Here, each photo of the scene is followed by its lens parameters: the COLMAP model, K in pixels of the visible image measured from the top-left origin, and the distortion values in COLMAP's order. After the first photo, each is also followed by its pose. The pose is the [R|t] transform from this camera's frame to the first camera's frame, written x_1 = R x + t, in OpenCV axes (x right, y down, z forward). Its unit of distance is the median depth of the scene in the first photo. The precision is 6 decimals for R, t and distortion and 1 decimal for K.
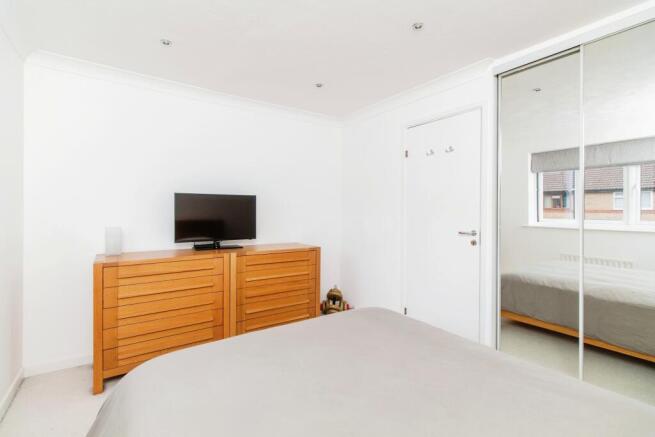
lens RADIAL K [[310.7, 0, 317.4], [0, 310.7, 211.6], [0, 0, 1]] dist [-0.001458, -0.000395]
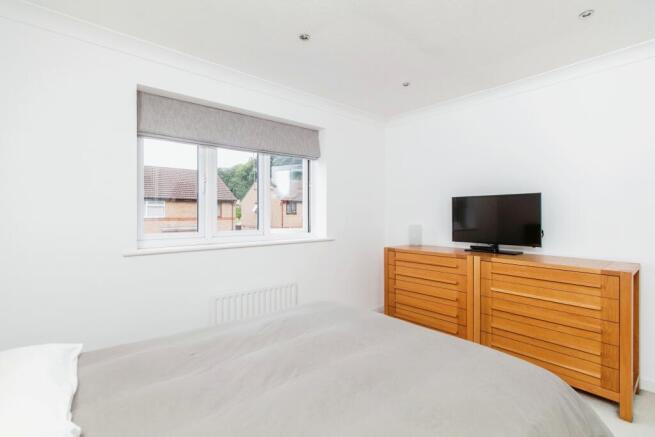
lens RADIAL K [[310.7, 0, 317.4], [0, 310.7, 211.6], [0, 0, 1]] dist [-0.001458, -0.000395]
pose [[0.091471, -0.008803, -0.995769, 0.610951], [0.004050, 0.999956, -0.008468, 0.000279], [0.995799, -0.003259, 0.091503, 0.400611]]
